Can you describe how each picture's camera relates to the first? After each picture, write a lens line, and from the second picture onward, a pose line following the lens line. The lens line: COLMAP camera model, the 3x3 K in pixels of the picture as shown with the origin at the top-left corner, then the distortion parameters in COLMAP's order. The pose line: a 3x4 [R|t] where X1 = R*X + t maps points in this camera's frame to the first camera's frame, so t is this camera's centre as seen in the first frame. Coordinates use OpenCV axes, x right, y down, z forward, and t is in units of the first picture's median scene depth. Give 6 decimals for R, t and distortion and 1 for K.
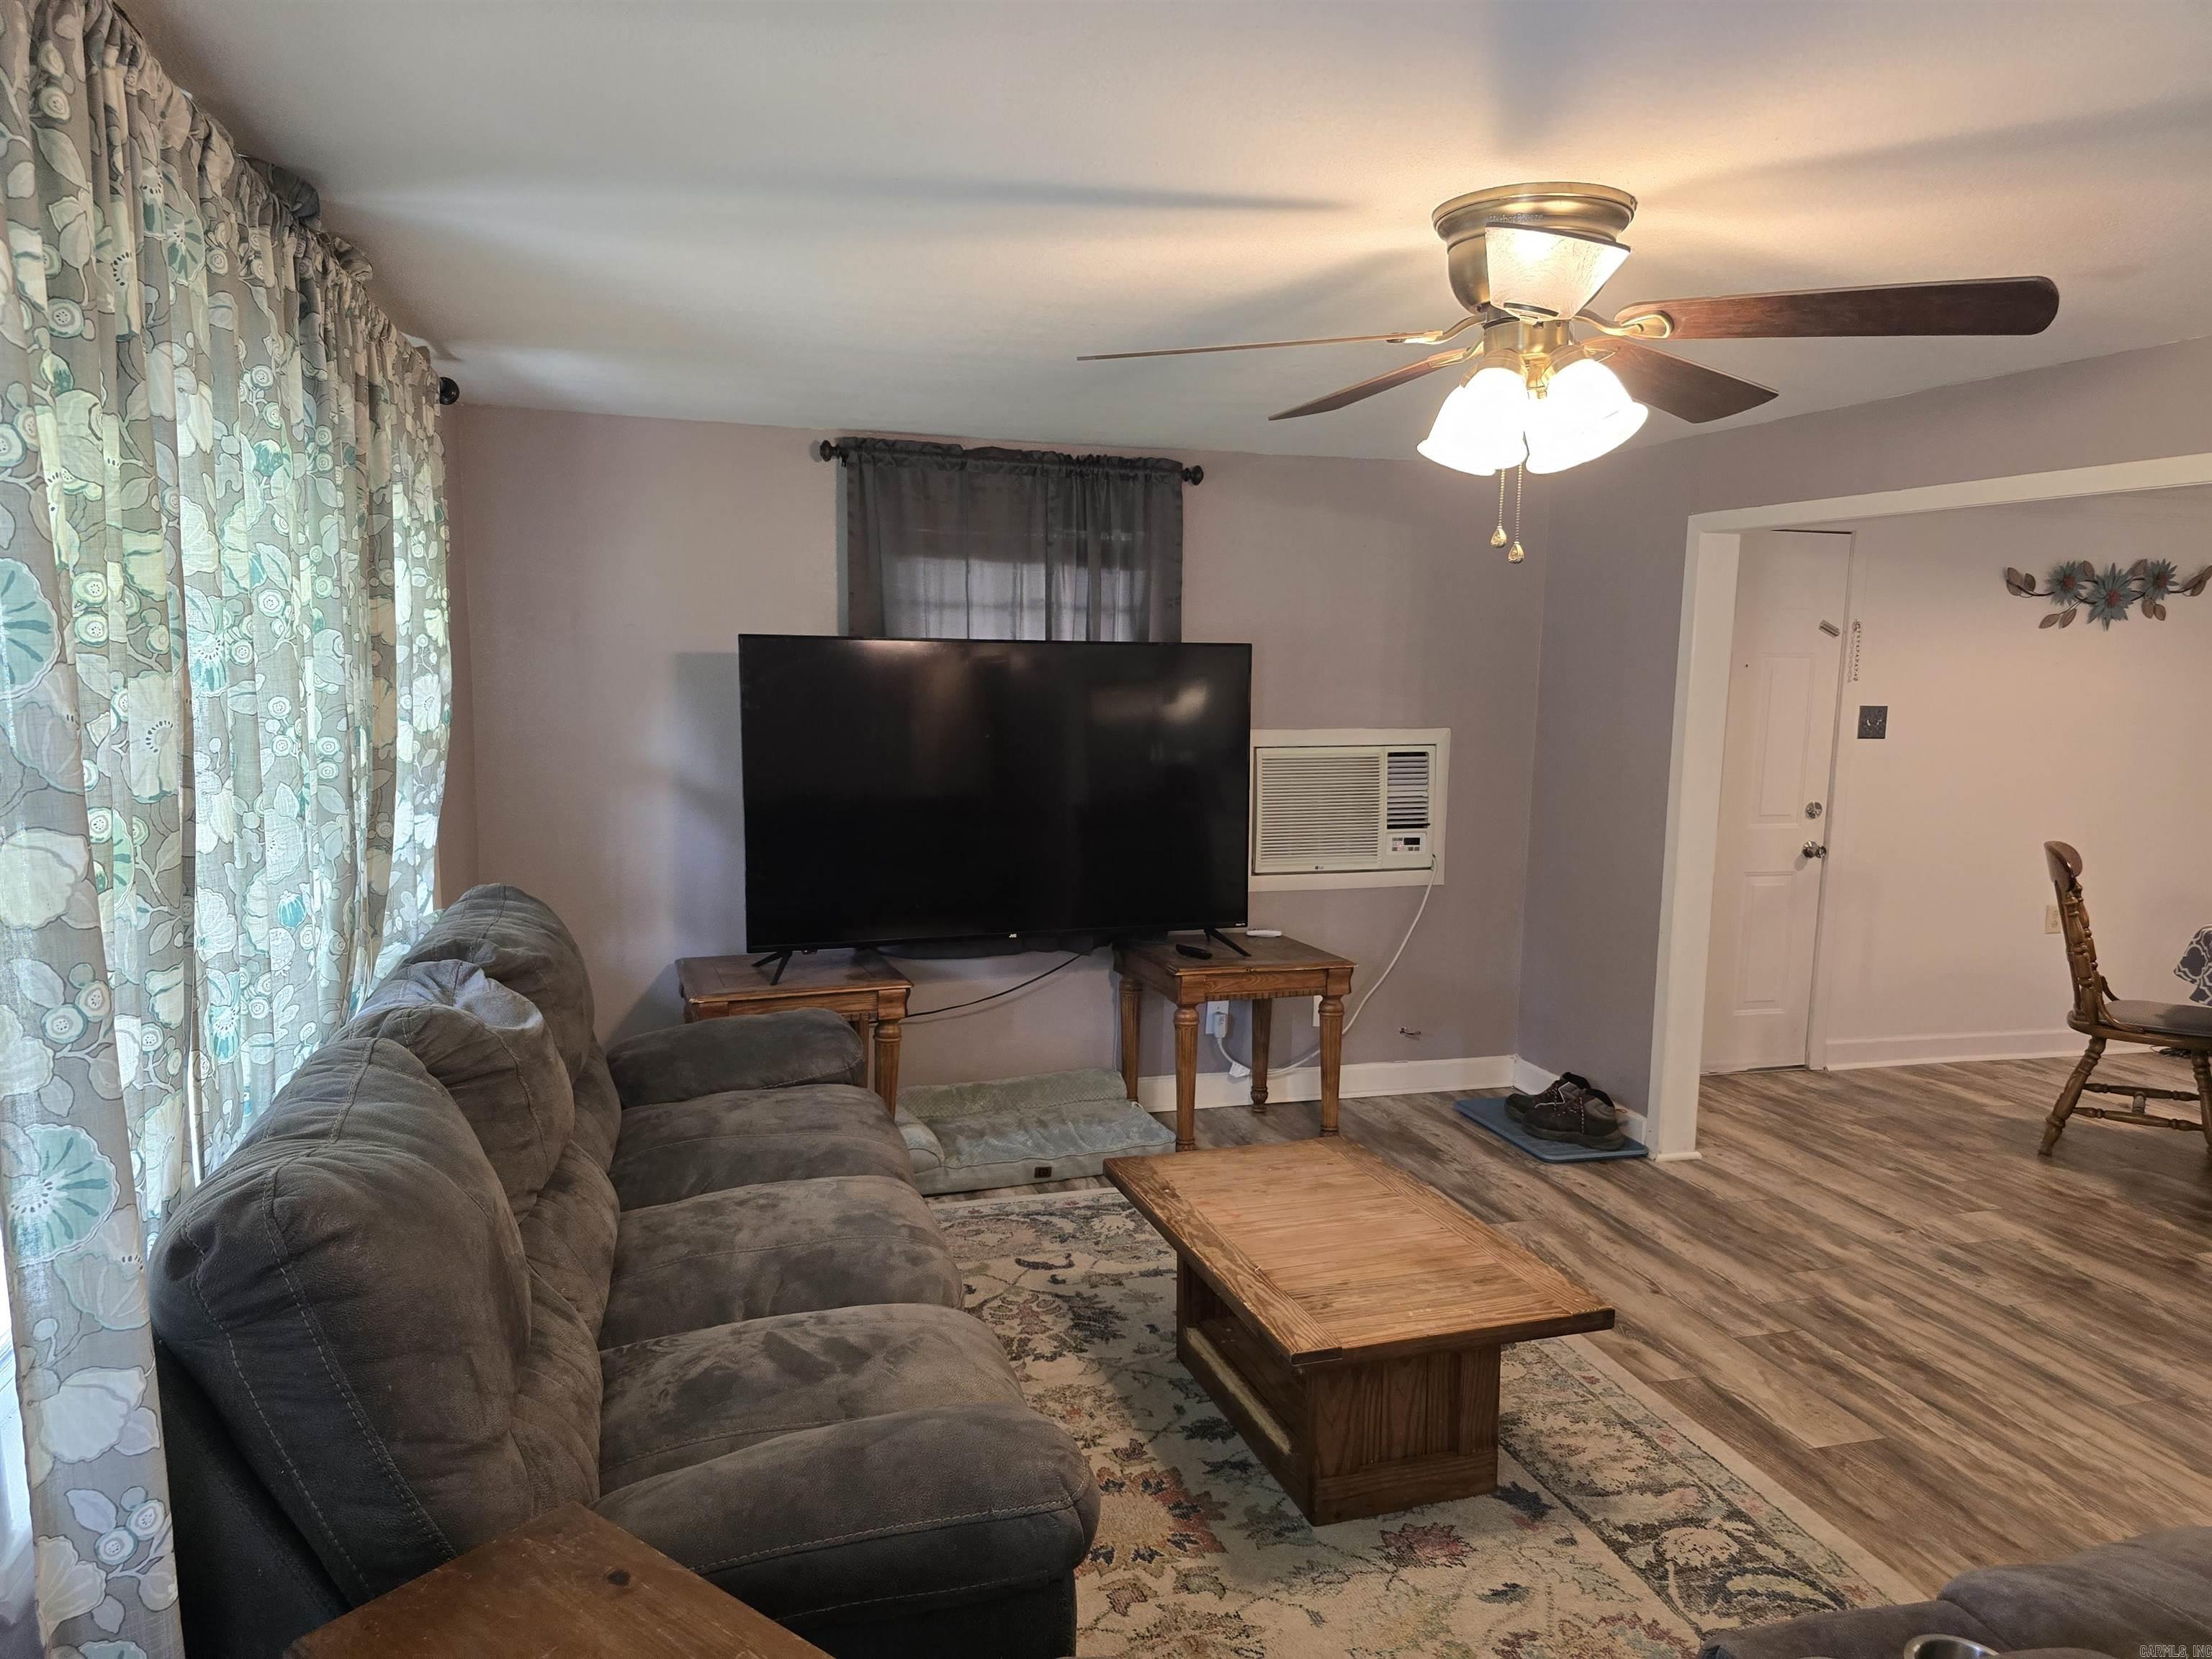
lens RADIAL K [[1484.6, 0, 1097.8], [0, 1484.6, 858.5], [0, 0, 1]] dist [0.051326, -0.050252]
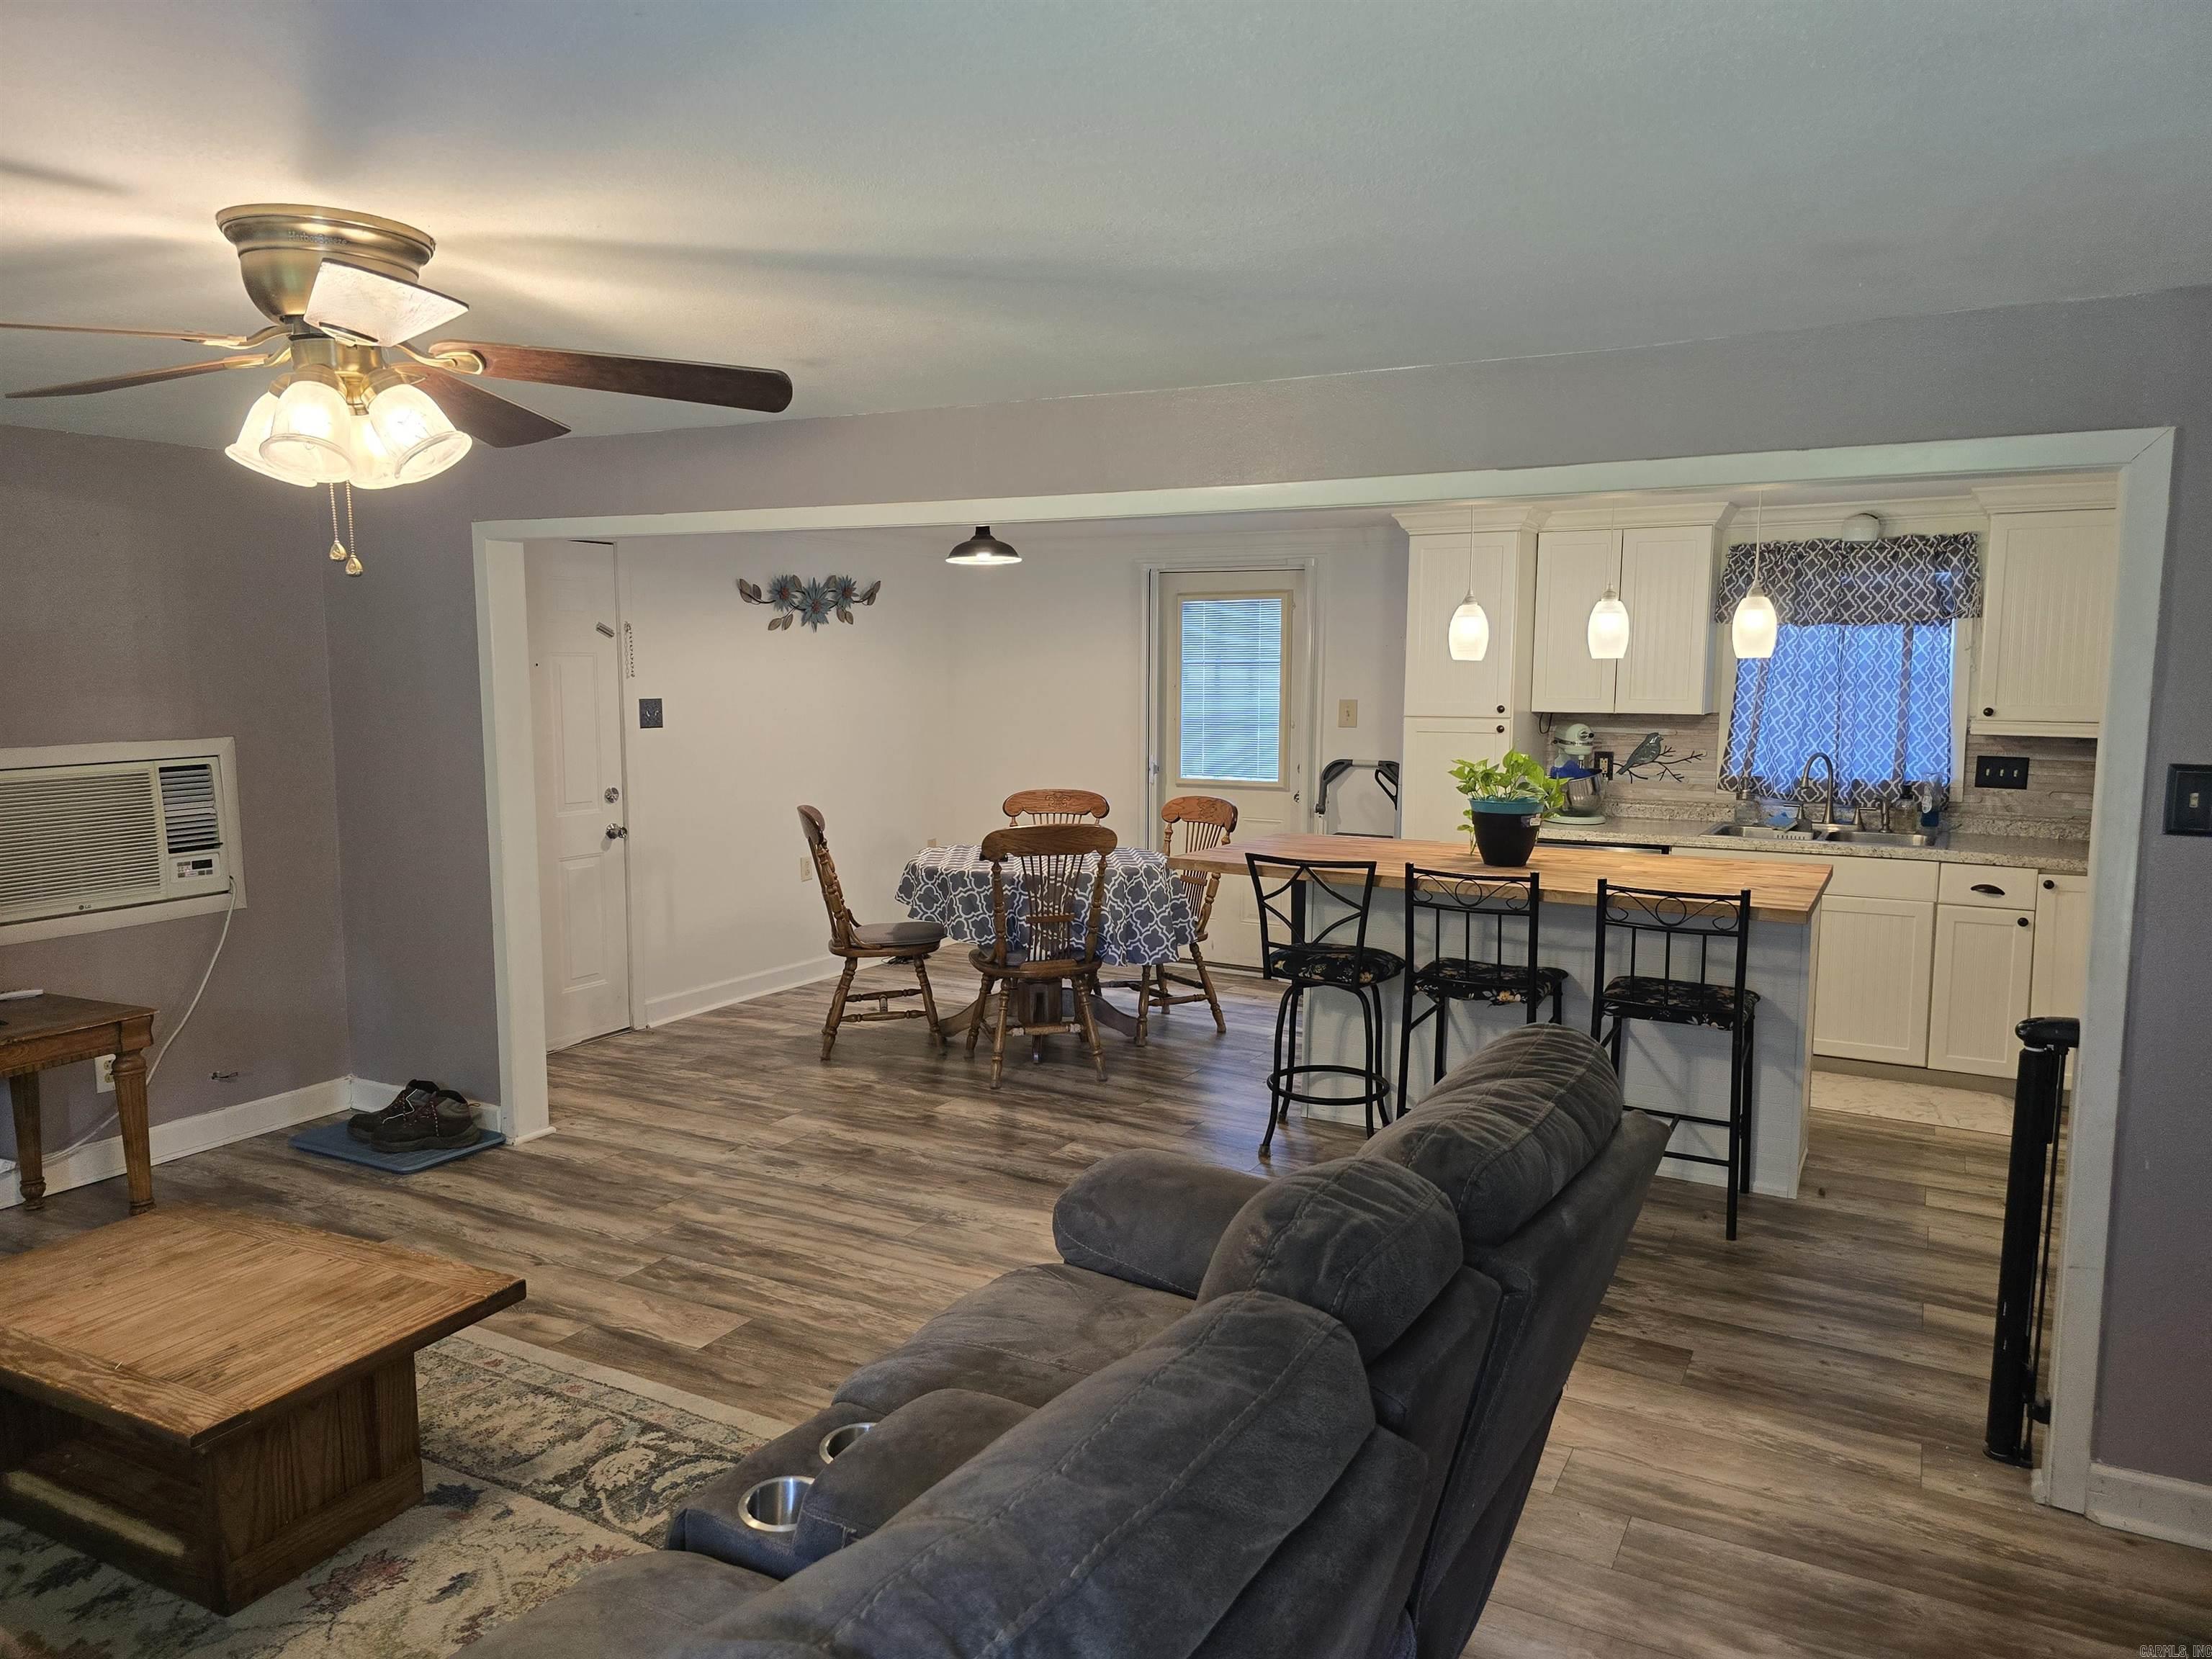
lens RADIAL K [[1480.4, 0, 1106.0], [0, 1480.4, 829.5], [0, 0, 1]] dist [0.066929, -0.073842]
pose [[0.703853, -0.096917, 0.703703, -0.045816], [0.106575, 0.993844, 0.030278, -0.002228], [-0.702305, 0.053686, 0.709849, -0.033113]]
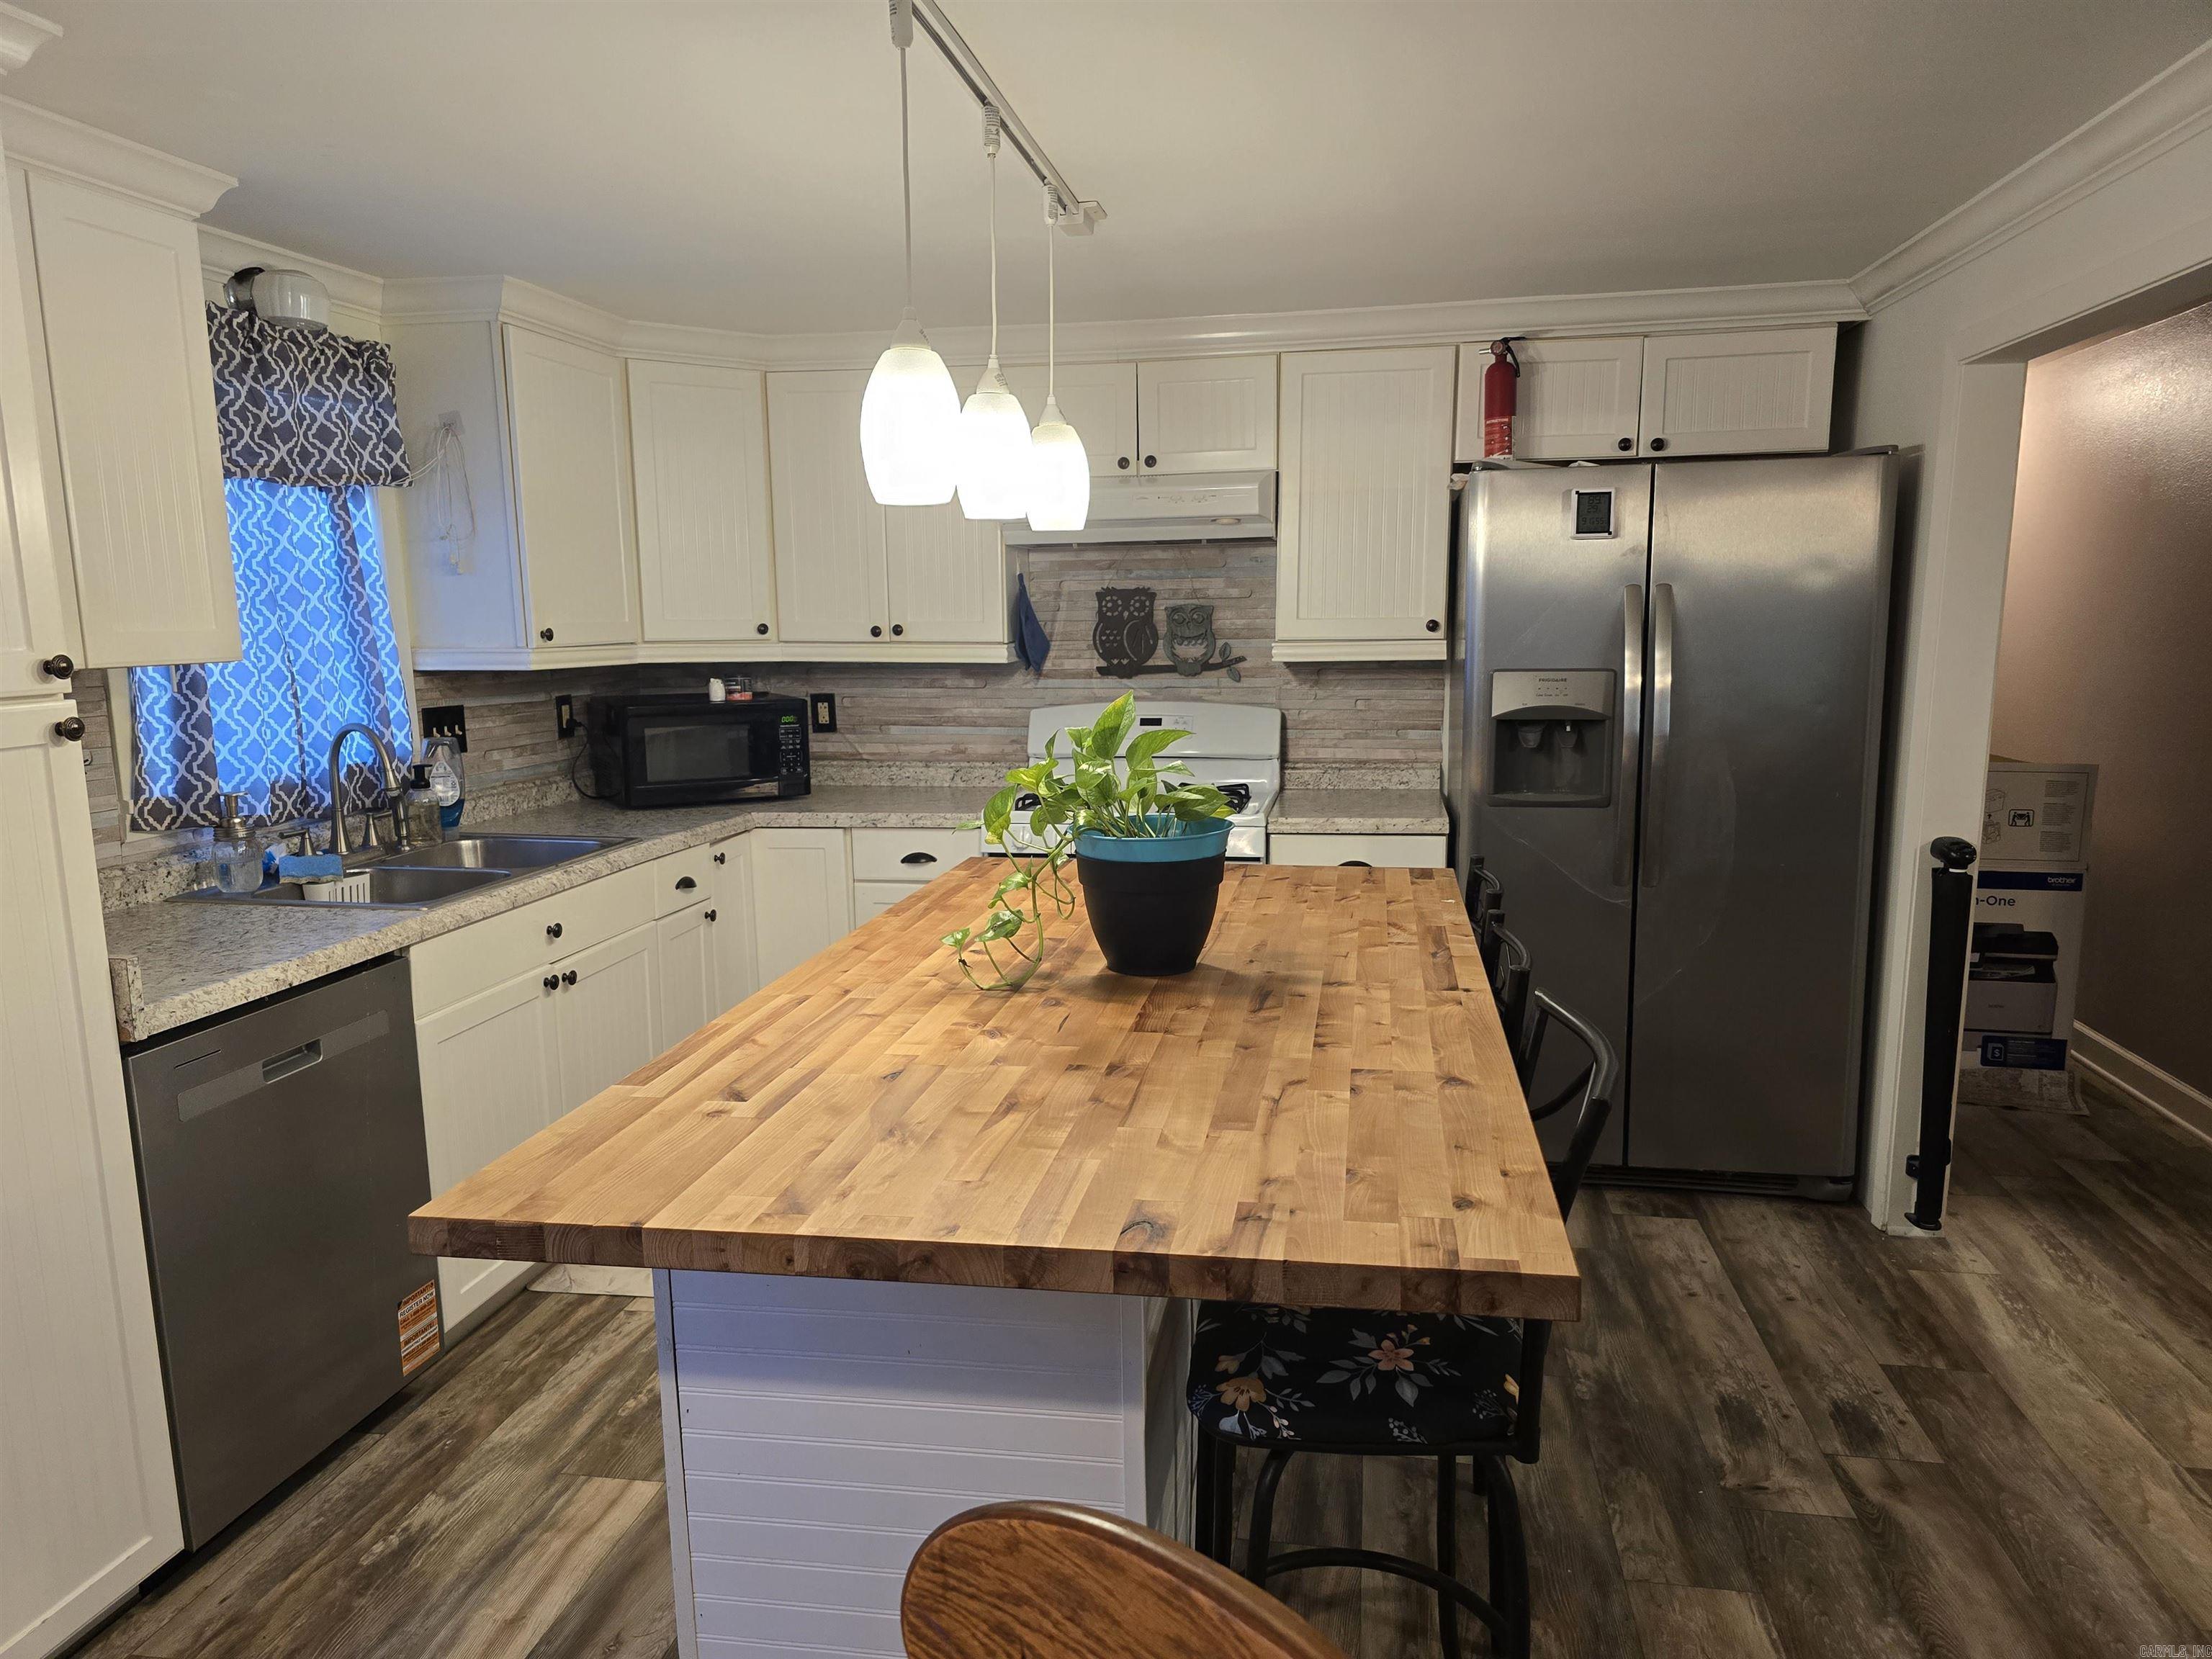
lens RADIAL K [[1490.5, 0, 1107.9], [0, 1490.5, 853.6], [0, 0, 1]] dist [0.056370, -0.059457]
pose [[-0.904116, -0.079898, 0.419751, 0.690393], [0.050731, 0.955342, 0.291117, -0.090065], [-0.424266, 0.284498, -0.859686, 0.909489]]
